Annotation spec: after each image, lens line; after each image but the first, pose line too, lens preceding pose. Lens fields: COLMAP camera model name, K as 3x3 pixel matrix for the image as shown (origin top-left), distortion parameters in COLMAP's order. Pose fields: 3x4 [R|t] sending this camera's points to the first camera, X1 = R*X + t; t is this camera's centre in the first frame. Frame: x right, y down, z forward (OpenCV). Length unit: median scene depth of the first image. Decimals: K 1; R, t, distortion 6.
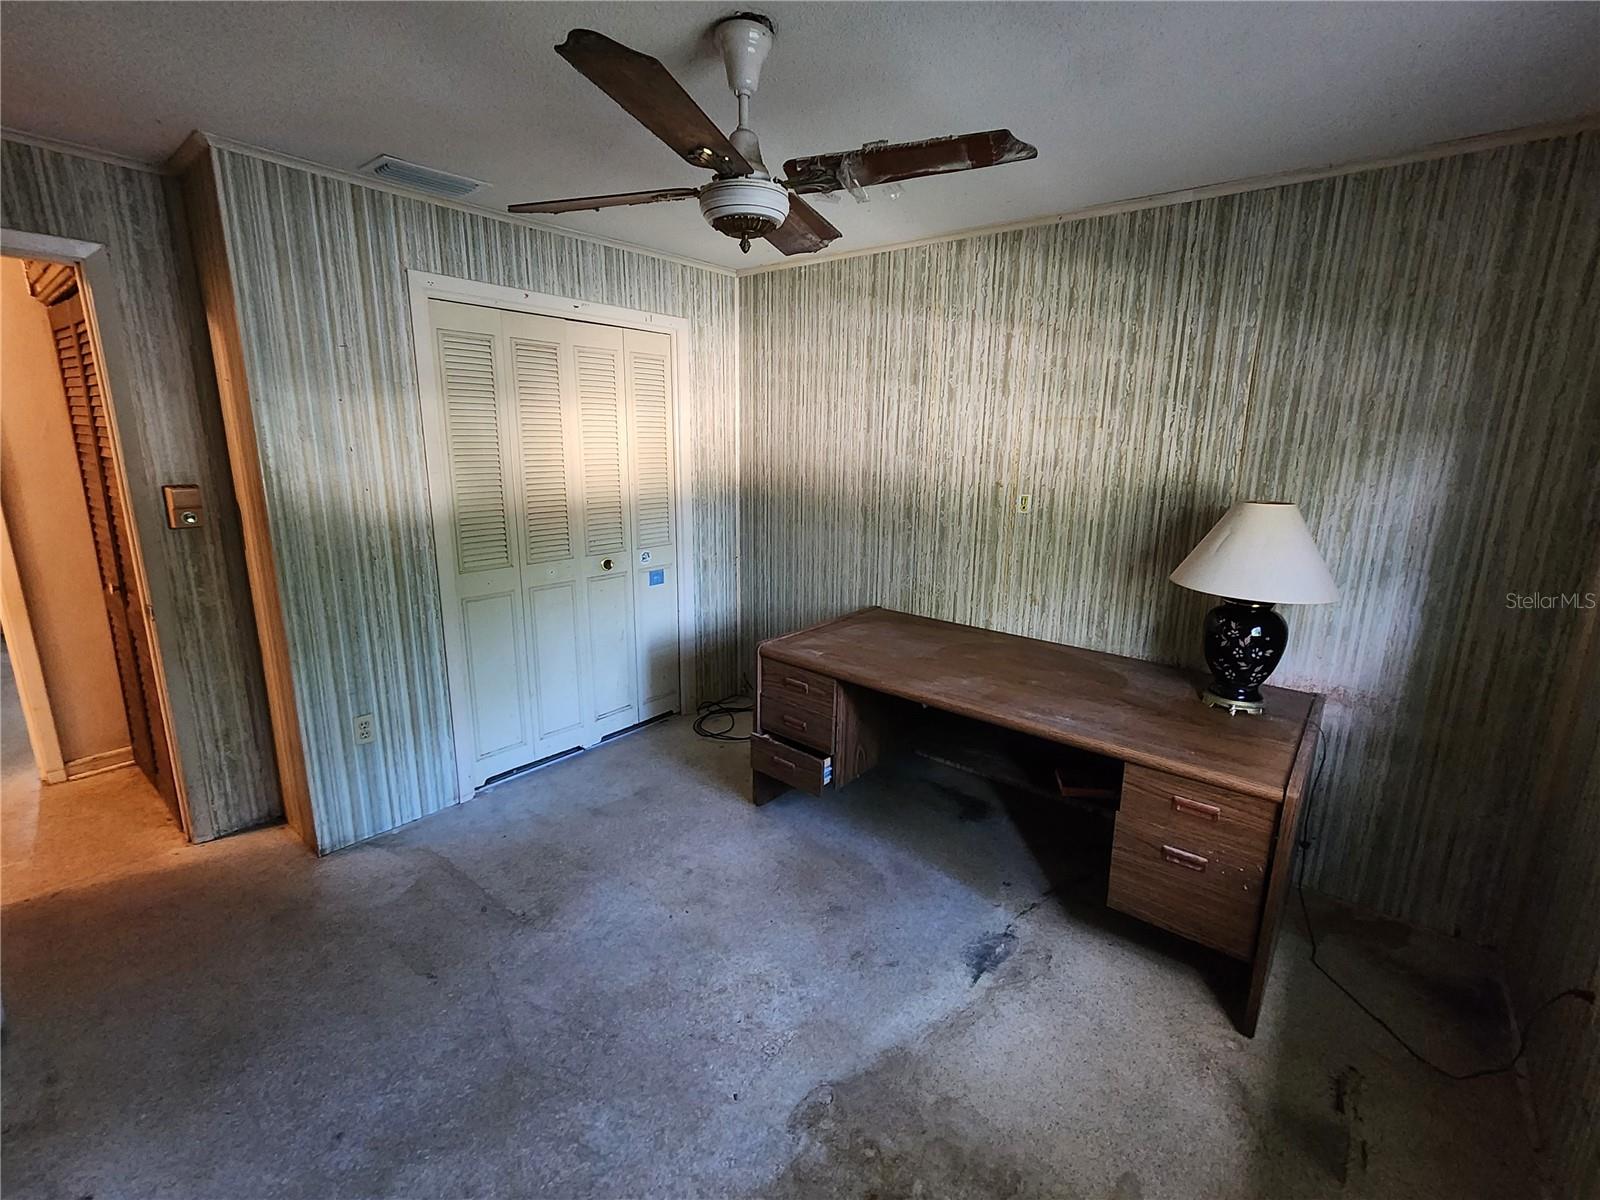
lens RADIAL K [[703.4, 0, 798.0], [0, 703.4, 595.8], [0, 0, 1]] dist [-0.001189, -0.000004]
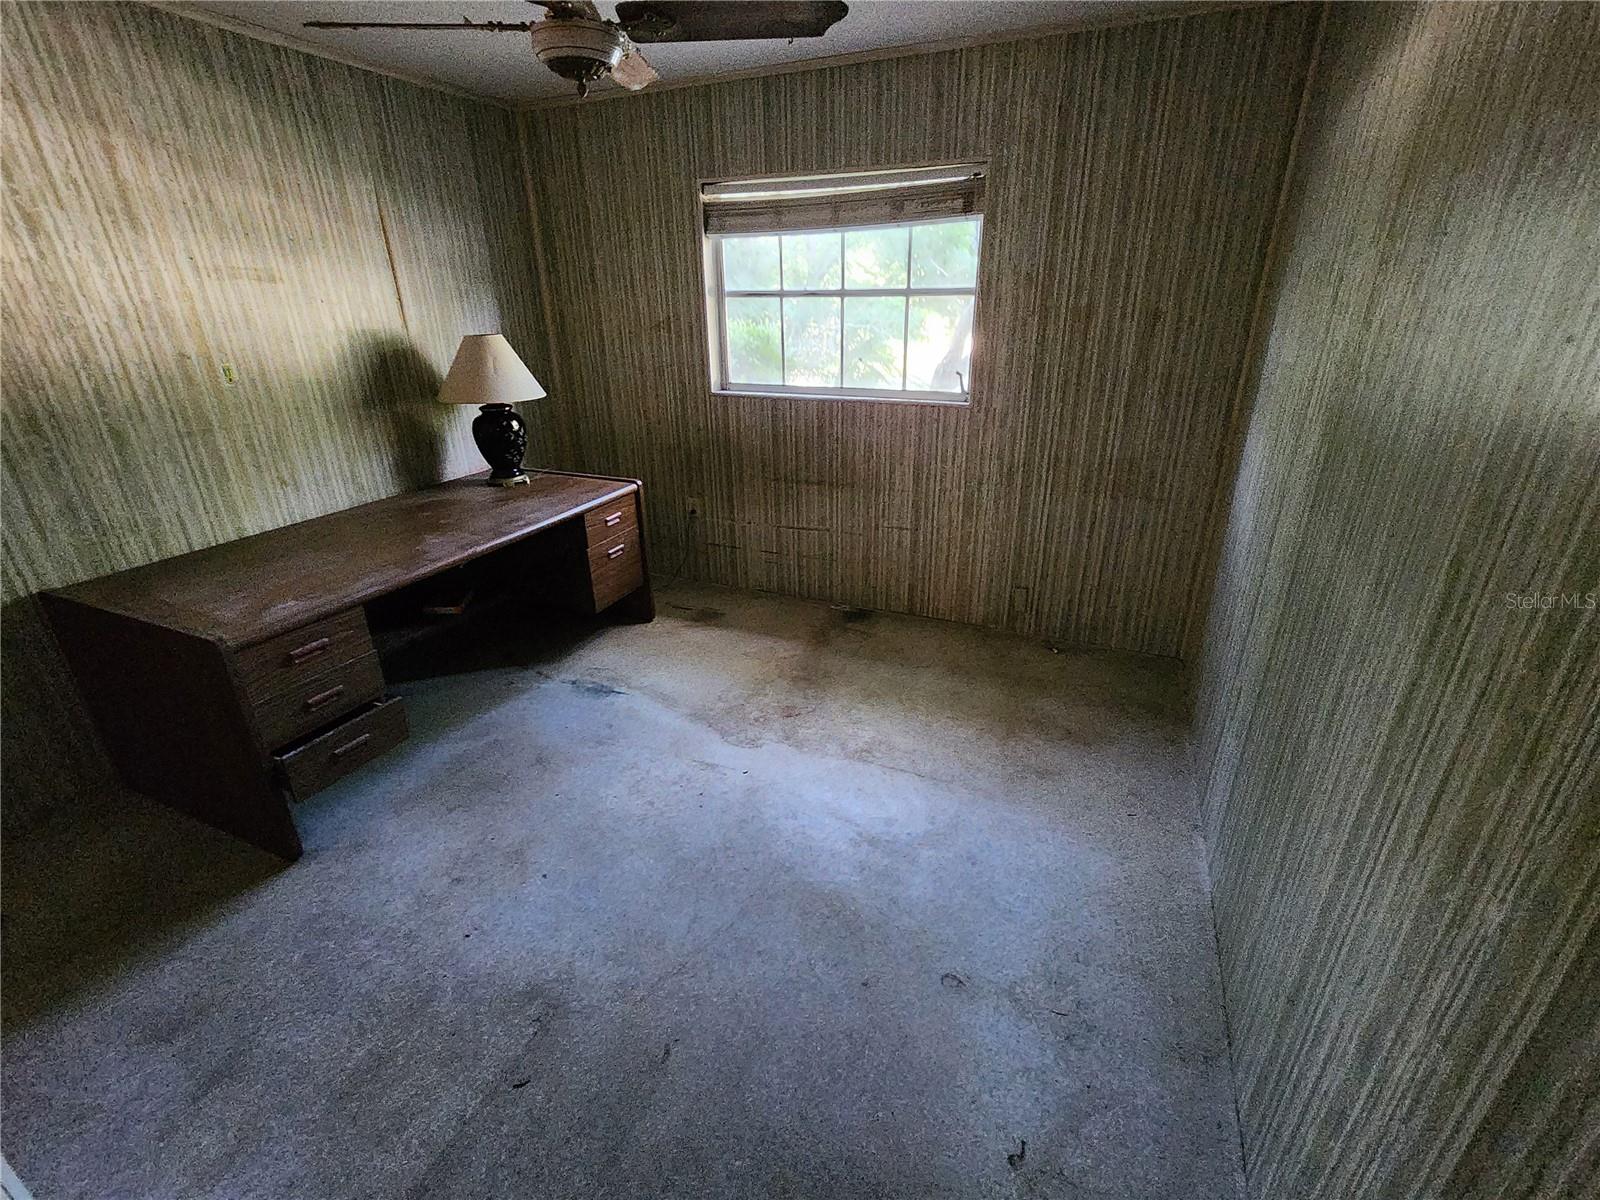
lens RADIAL K [[703.4, 0, 798.0], [0, 703.4, 597.3], [0, 0, 1]] dist [-0.001189, -0.000004]
pose [[-0.272833, -0.392832, 0.878206, -0.749781], [0.223251, 0.862068, 0.454971, -0.138606], [-0.935800, 0.320191, -0.147500, 0.599928]]
